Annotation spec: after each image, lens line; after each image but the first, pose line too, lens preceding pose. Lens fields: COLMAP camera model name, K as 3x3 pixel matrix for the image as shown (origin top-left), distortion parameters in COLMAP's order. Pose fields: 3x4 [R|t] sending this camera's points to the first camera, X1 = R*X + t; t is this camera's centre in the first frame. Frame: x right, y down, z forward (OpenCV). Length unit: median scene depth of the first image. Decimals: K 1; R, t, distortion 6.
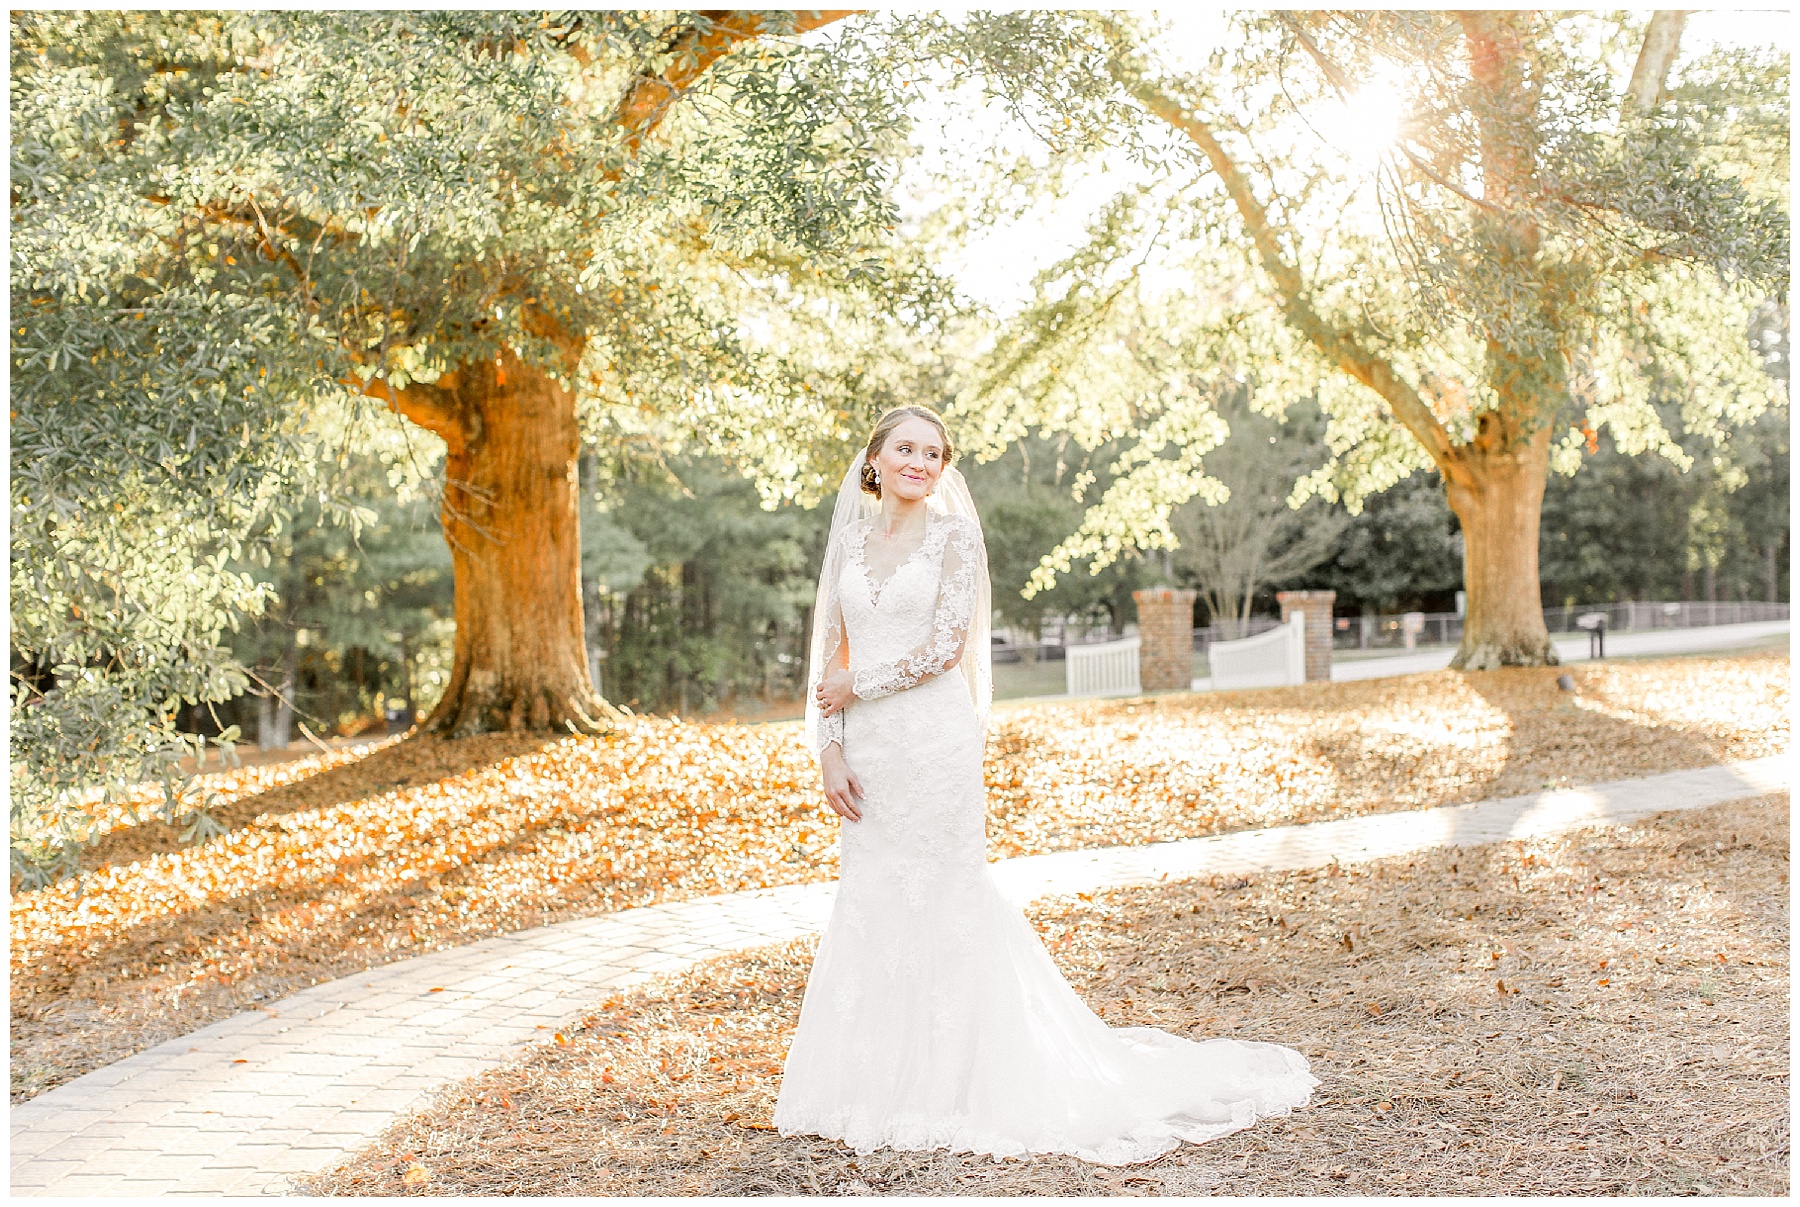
lens RADIAL K [[2605.7, 0, 904.7], [0, 2605.7, 474.2], [0, 0, 1]] dist [0.023533, 0.007771]
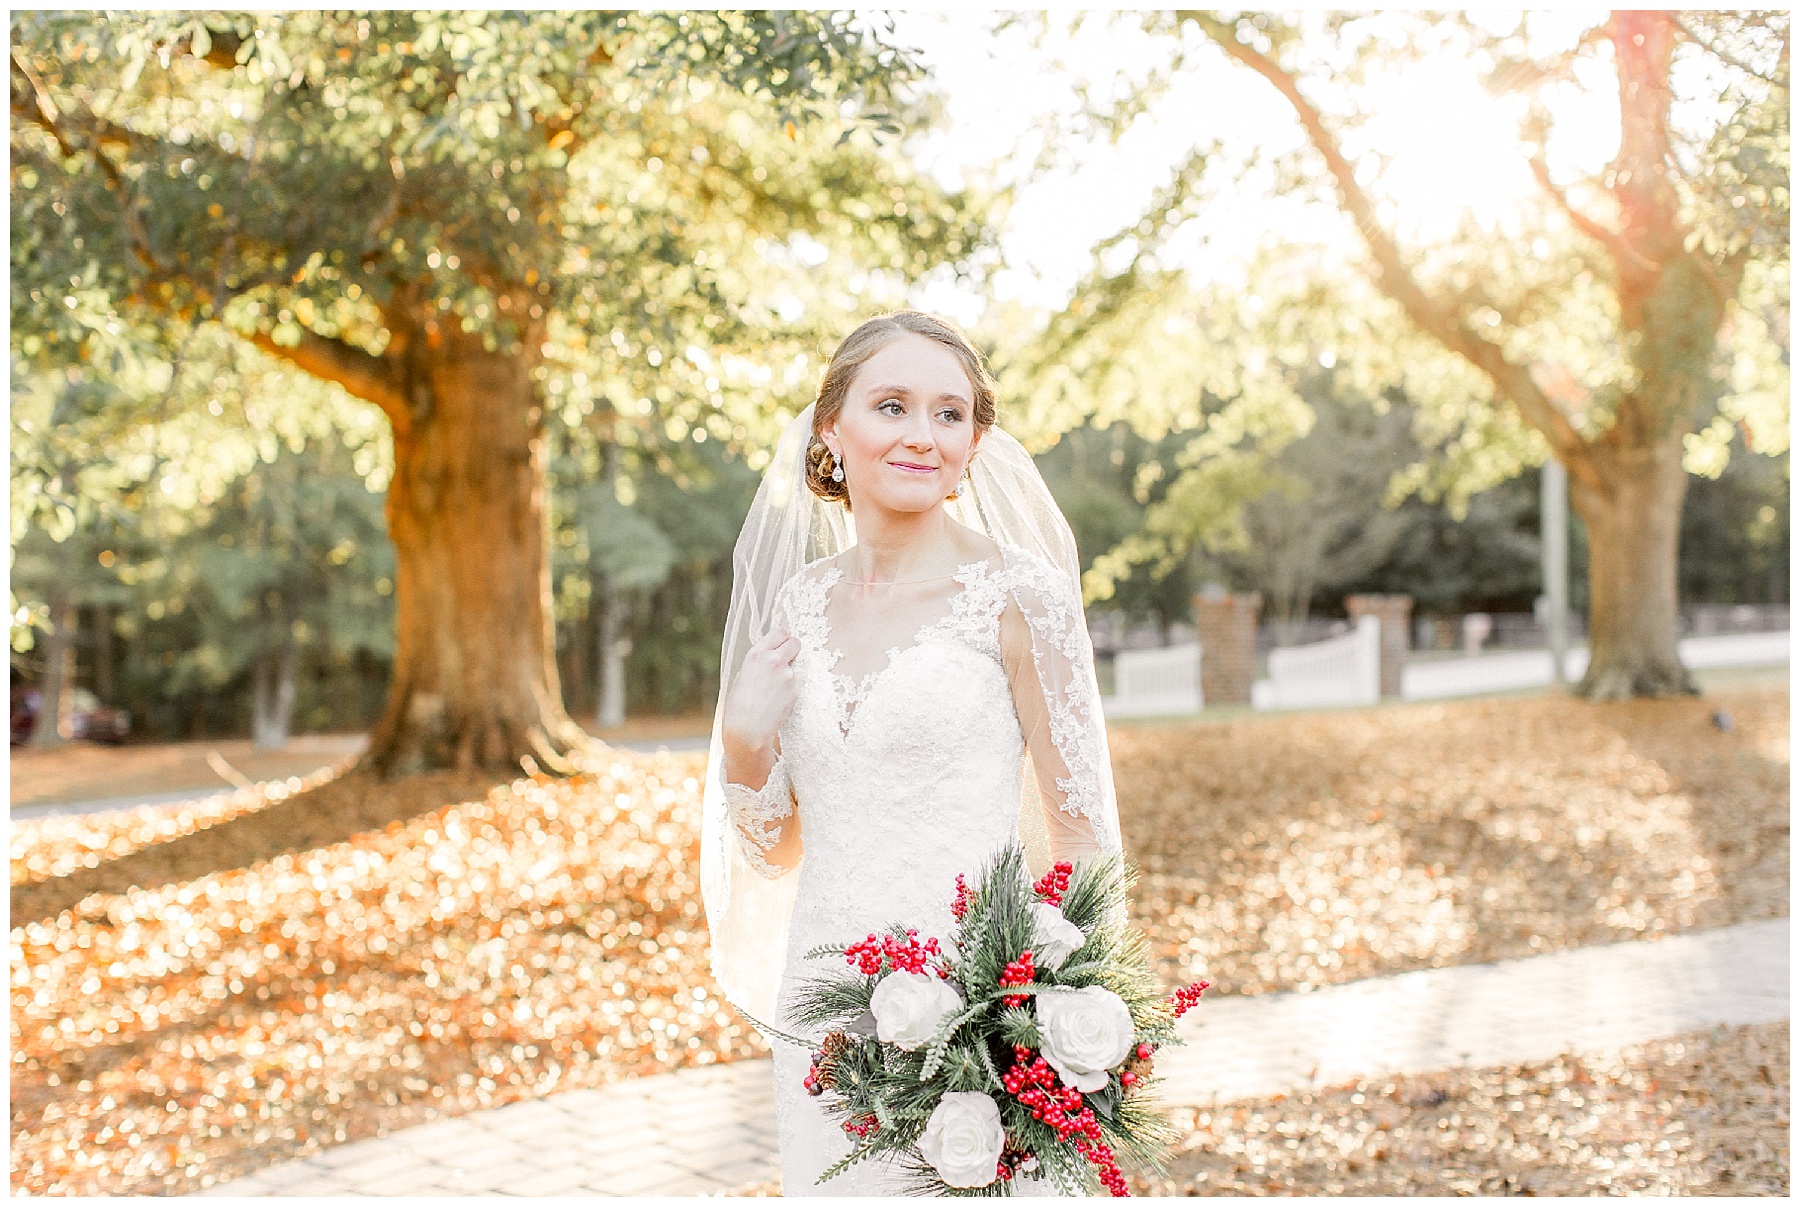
lens RADIAL K [[2605.7, 0, 904.7], [0, 2605.7, 474.2], [0, 0, 1]] dist [0.023533, 0.007771]
pose [[0.999805, 0.011866, -0.015775, 0.002064], [-0.011808, 0.999923, 0.003775, 0.000277], [0.015819, -0.003588, 0.999868, 0.177937]]
